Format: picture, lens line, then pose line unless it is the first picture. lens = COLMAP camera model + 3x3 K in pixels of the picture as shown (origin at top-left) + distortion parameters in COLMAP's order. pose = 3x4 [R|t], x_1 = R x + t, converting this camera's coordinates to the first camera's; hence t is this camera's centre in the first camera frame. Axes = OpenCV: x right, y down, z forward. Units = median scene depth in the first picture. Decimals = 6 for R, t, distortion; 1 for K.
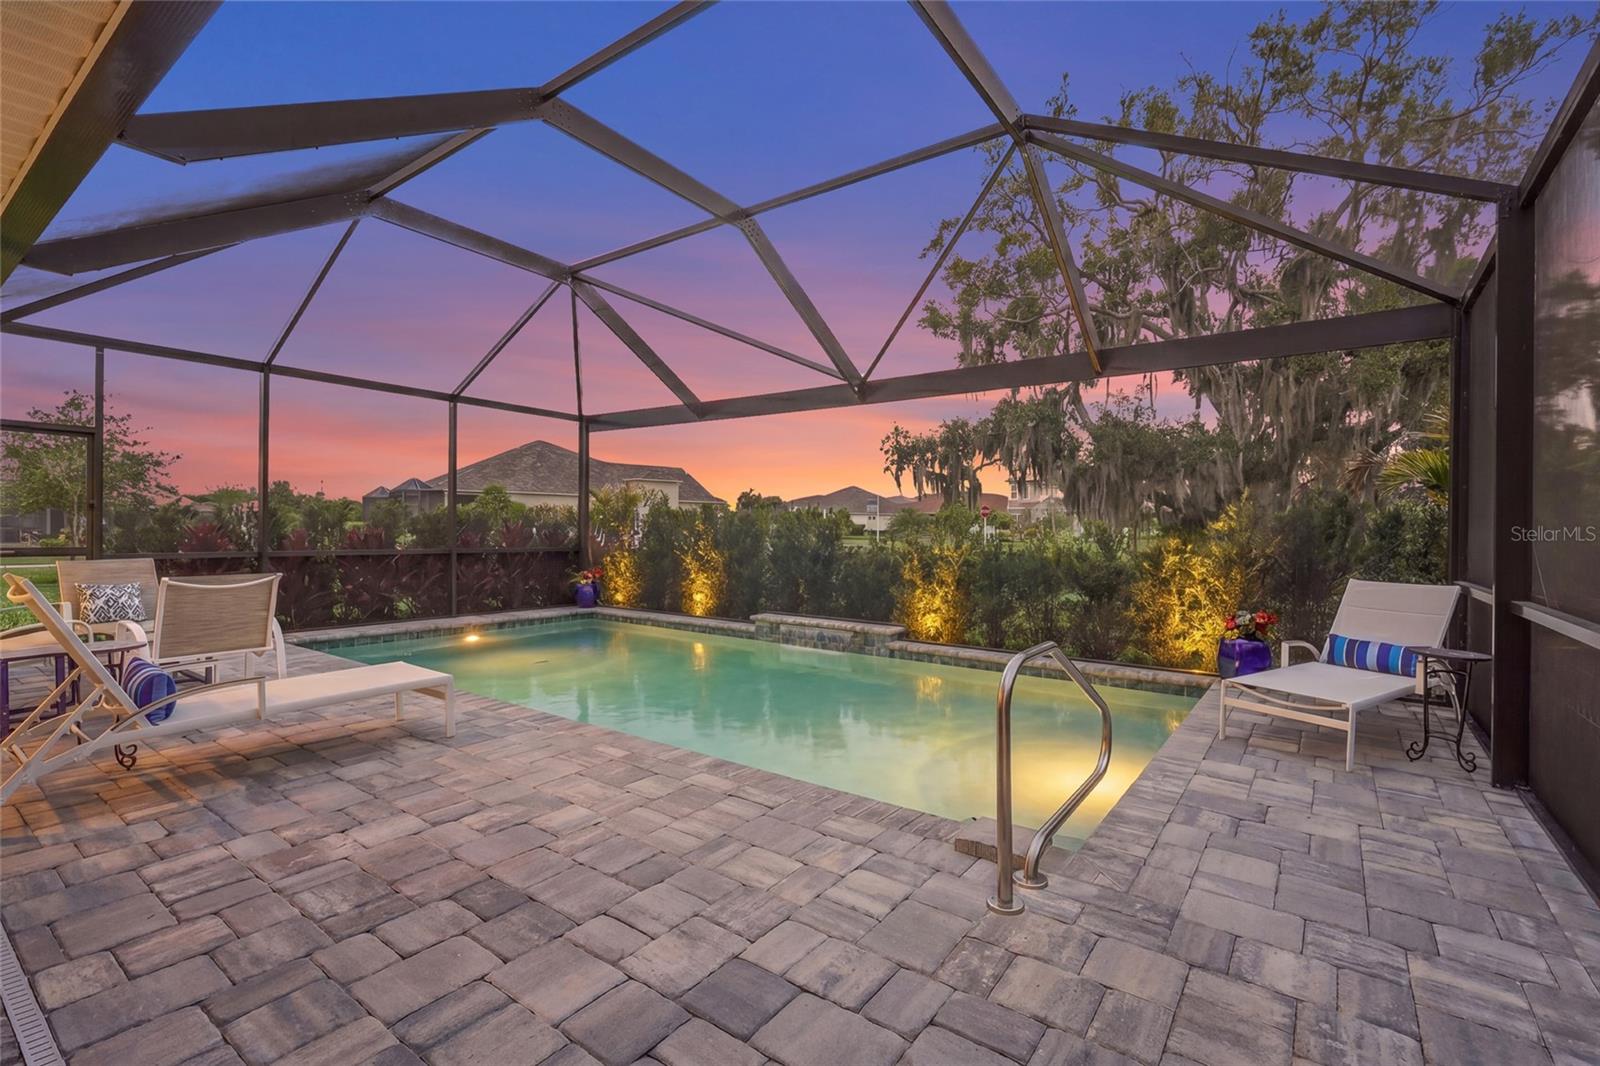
lens RADIAL K [[710.5, 0, 824.4], [0, 710.5, 534.2], [0, 0, 1]] dist [0.000601, 0.000043]
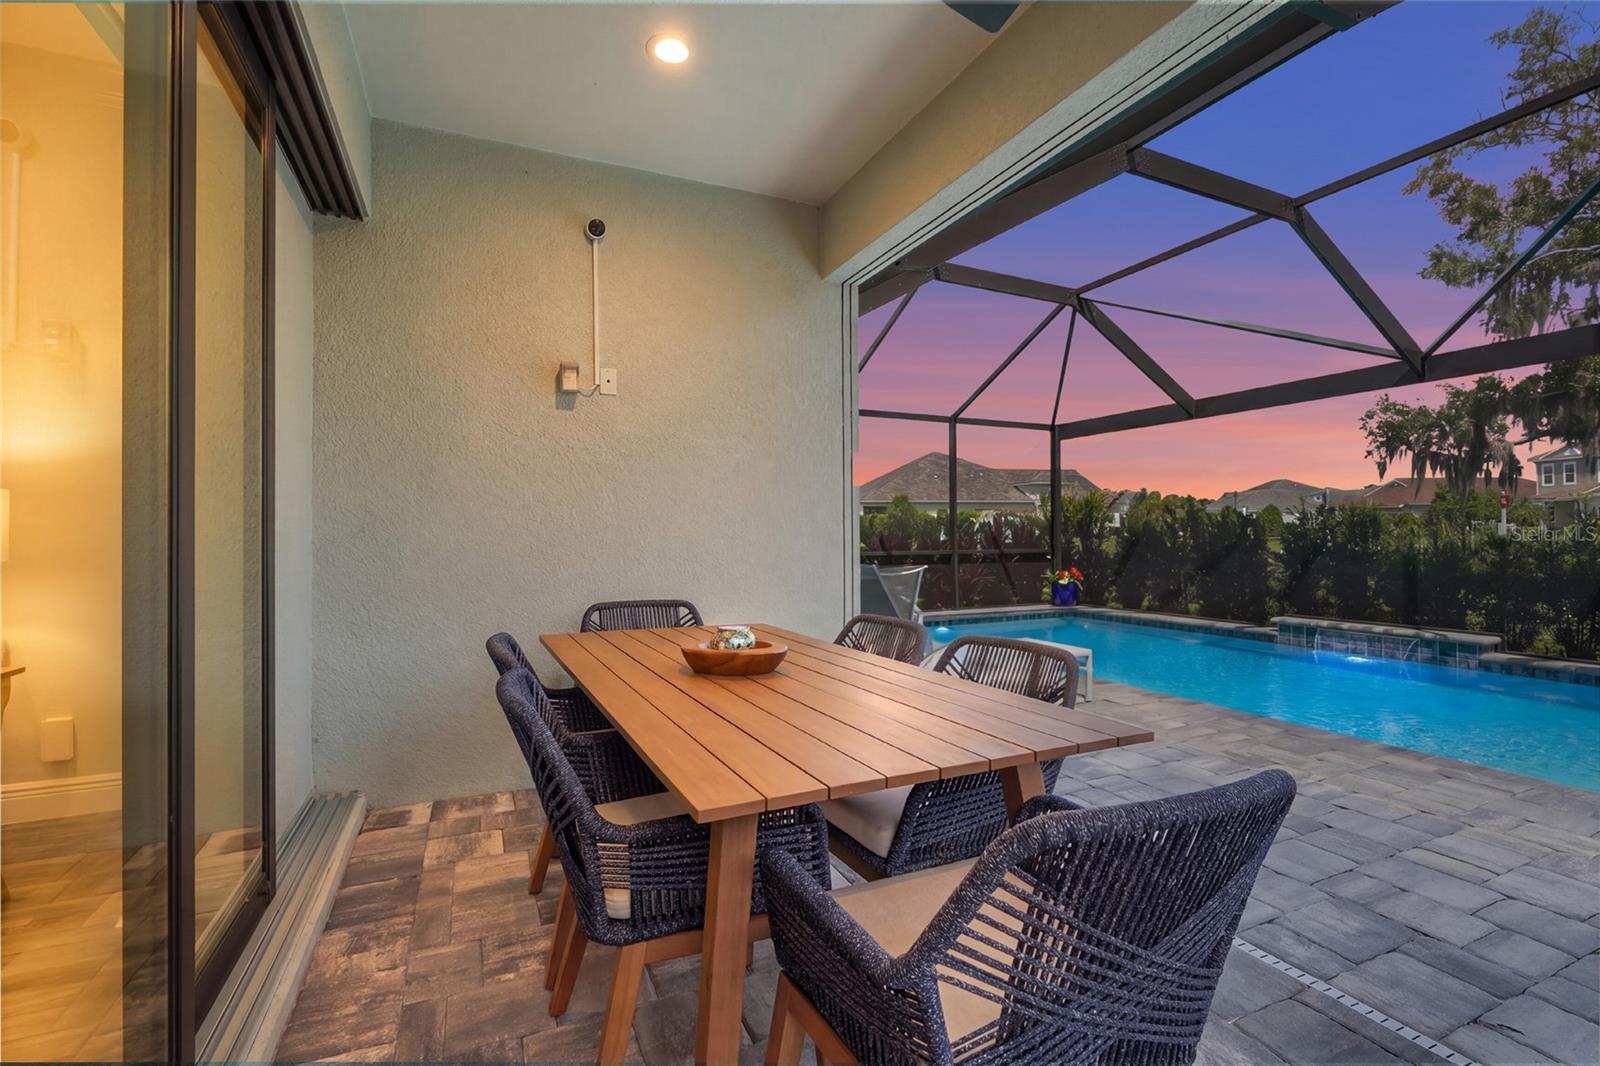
lens RADIAL K [[717.9, 0, 800.0], [0, 717.9, 533.0], [0, 0, 1]] dist [-0.002065, -0.000531]
pose [[0.863021, -0.020649, -0.504745, -0.207968], [0.016382, 0.999783, -0.012892, 0.004657], [0.504902, 0.002857, 0.863172, -0.191765]]
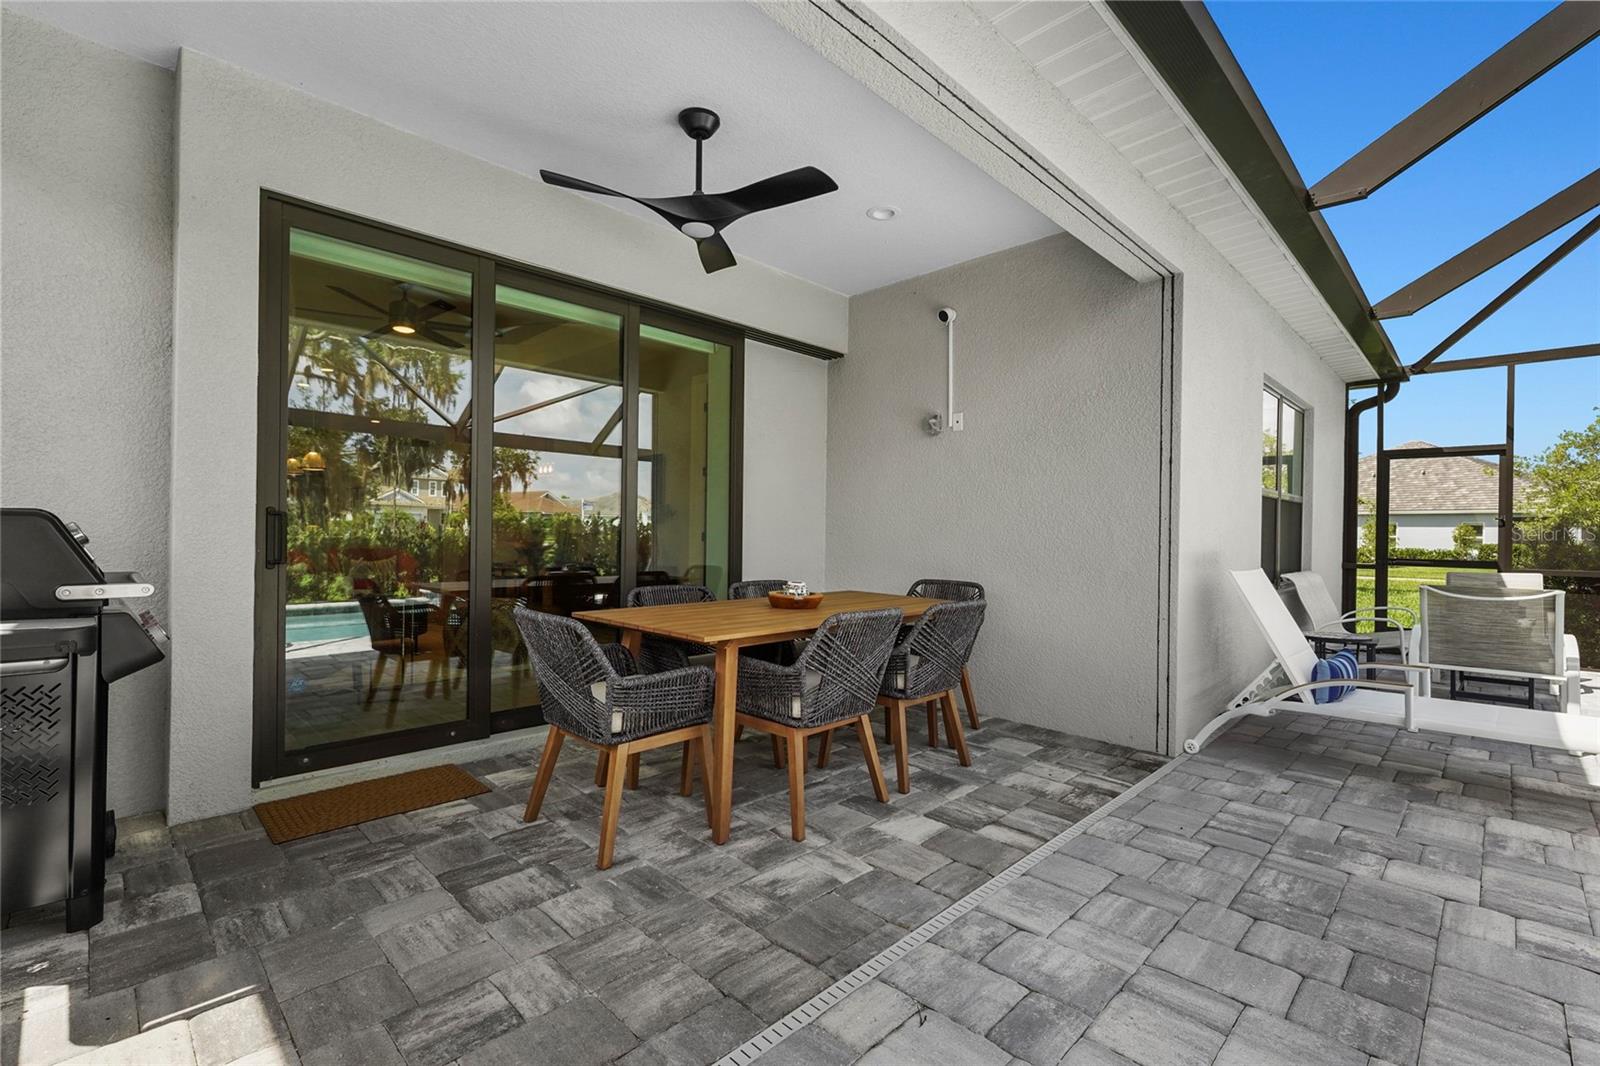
lens RADIAL K [[717.9, 0, 800.0], [0, 717.9, 533.0], [0, 0, 1]] dist [-0.002065, -0.000531]
pose [[-0.166029, -0.013350, -0.986030, 0.170418], [-0.017268, 0.999794, -0.010628, 0.007720], [0.985970, 0.015262, -0.166226, 0.175747]]
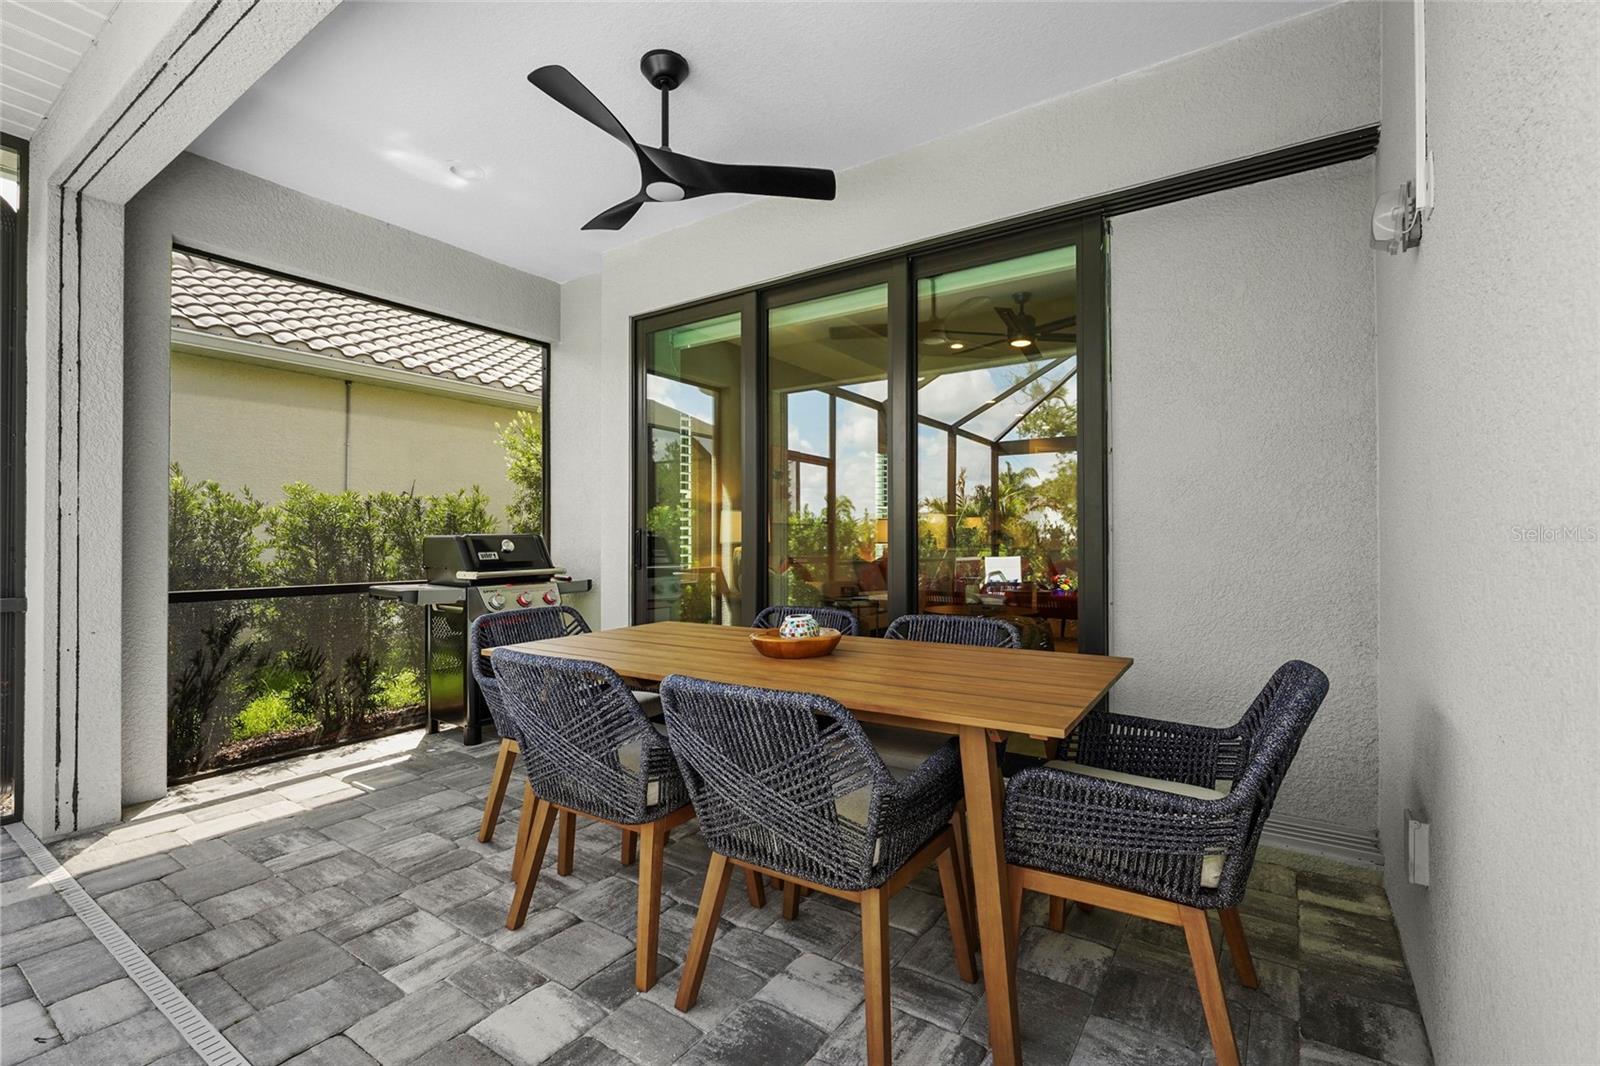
lens RADIAL K [[717.9, 0, 800.0], [0, 717.9, 533.0], [0, 0, 1]] dist [-0.002065, -0.000531]
pose [[-0.999714, -0.016709, -0.017111, -0.396307], [-0.016549, 0.999818, -0.009453, 0.002369], [0.017266, -0.009167, -0.999809, 0.454847]]
